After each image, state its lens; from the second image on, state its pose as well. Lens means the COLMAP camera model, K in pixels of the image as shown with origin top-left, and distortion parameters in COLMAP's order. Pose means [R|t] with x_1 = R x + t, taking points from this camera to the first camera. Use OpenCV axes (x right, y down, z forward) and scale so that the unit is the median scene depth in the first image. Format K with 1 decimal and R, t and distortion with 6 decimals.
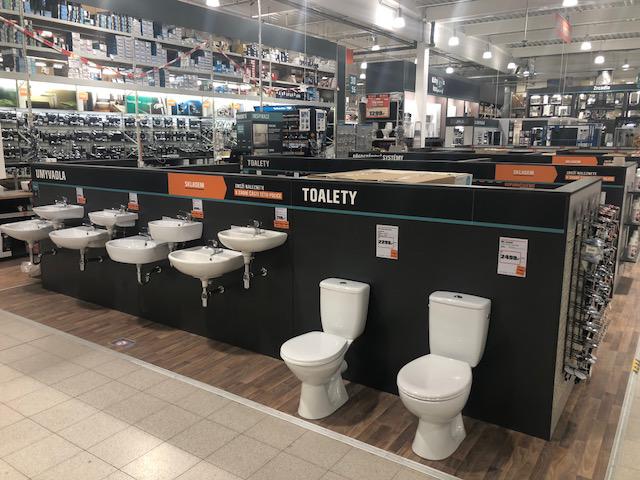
lens RADIAL K [[523.3, 0, 319.3], [0, 523.3, 240.9], [0, 0, 1]] dist [0.018418, 0.017476]
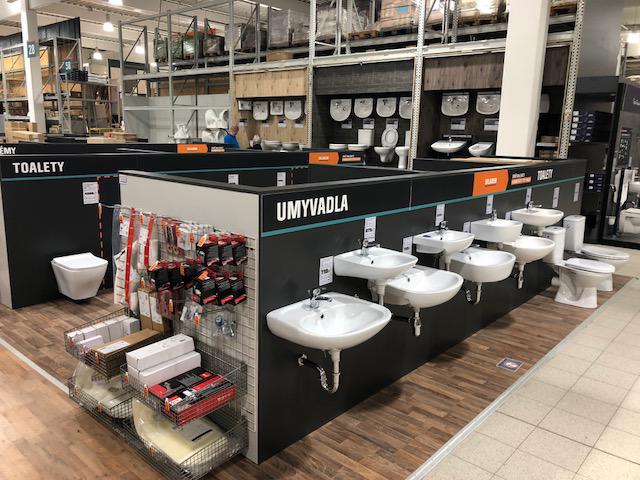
lens RADIAL K [[523.3, 0, 318.2], [0, 523.3, 239.6], [0, 0, 1]] dist [0.018418, 0.017476]
pose [[0.119093, -0.201421, 0.972238, -1.108732], [0.170303, 0.968839, 0.179856, -0.204954], [-0.978169, 0.144155, 0.149685, 1.031230]]
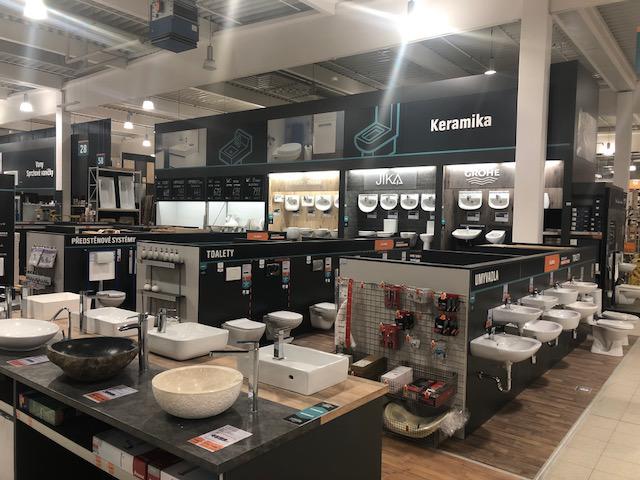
lens RADIAL K [[523.3, 0, 318.5], [0, 523.3, 241.2], [0, 0, 1]] dist [0.018418, 0.017476]
pose [[0.054355, -0.050448, 0.997246, -1.495900], [0.169233, 0.984740, 0.040592, -0.289949], [-0.984076, 0.166561, 0.062063, 1.335807]]
